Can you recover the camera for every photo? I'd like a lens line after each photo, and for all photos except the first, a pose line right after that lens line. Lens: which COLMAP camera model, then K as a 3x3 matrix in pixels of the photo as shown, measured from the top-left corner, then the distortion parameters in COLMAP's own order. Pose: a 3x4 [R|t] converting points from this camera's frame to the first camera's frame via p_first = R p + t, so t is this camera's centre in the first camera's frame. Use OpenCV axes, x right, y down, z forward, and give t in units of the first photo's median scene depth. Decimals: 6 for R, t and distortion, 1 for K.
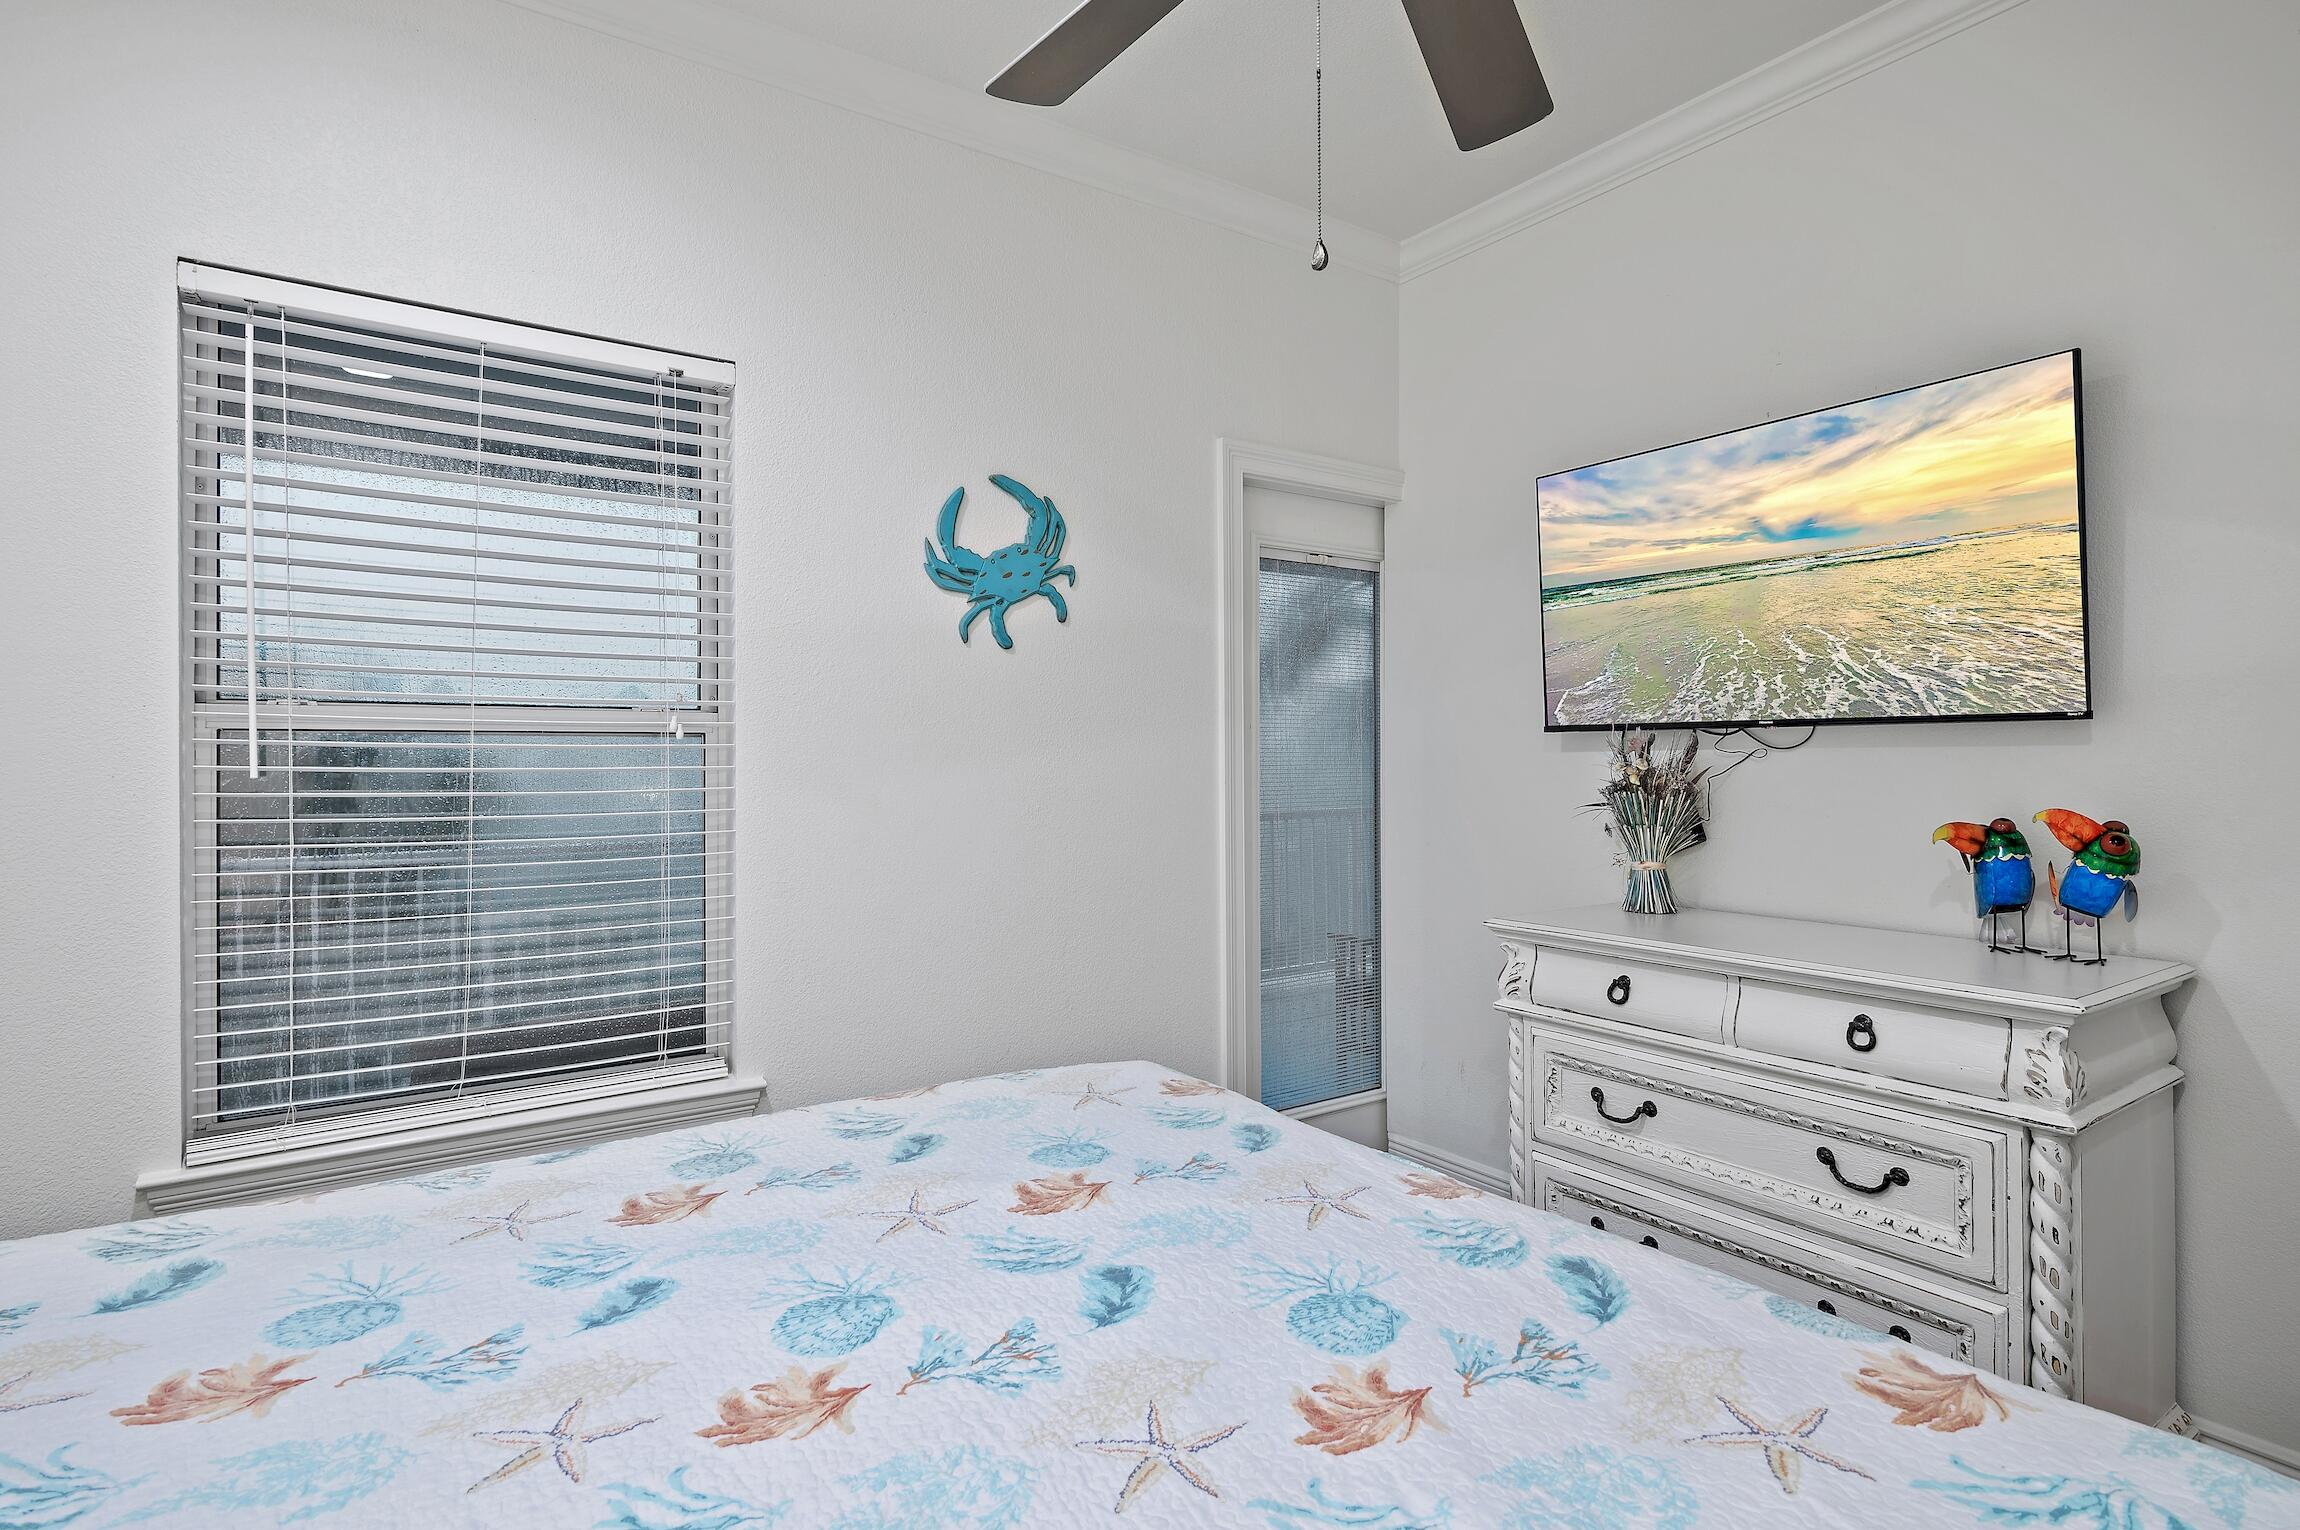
lens RADIAL K [[1150.8, 0, 1149.6], [0, 1150.8, 728.7], [0, 0, 1]] dist [0.000499, 0.000168]
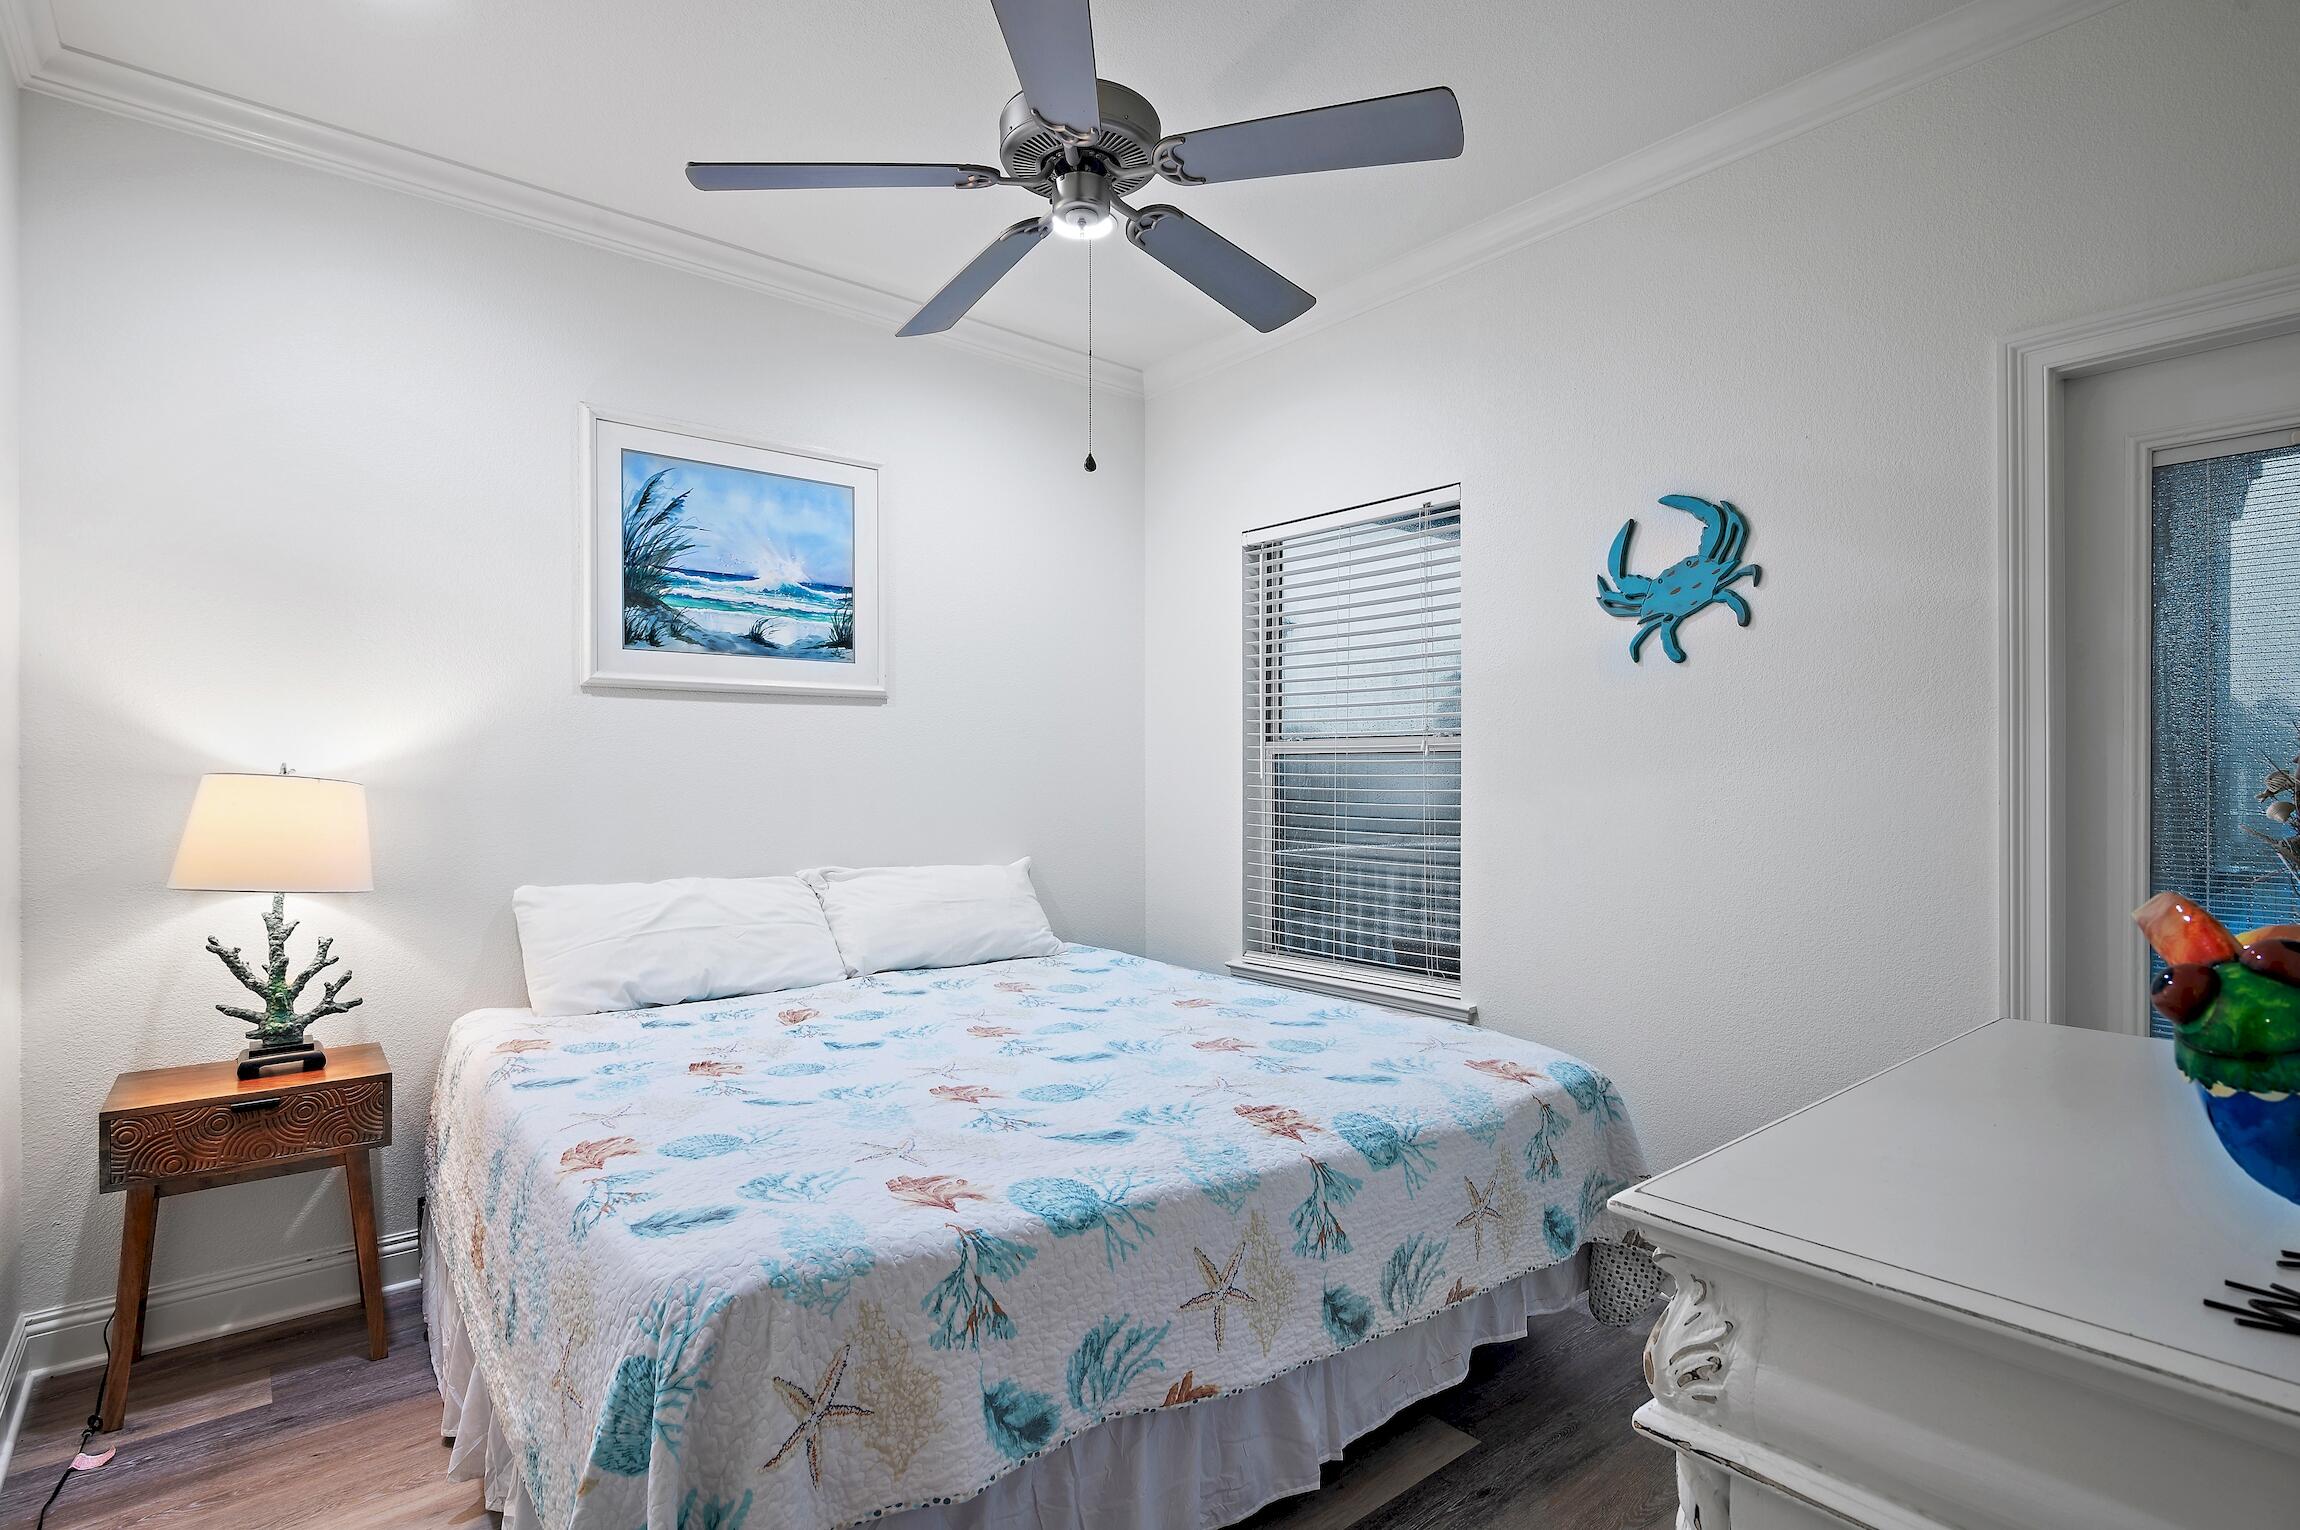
lens RADIAL K [[1121.5, 0, 1153.1], [0, 1121.5, 753.0], [0, 0, 1]] dist [-0.002254, -0.000115]
pose [[0.093810, -0.013835, -0.995494, 0.838305], [0.021864, 0.999691, -0.011833, 0.012614], [0.995350, -0.020656, 0.094084, 0.449151]]
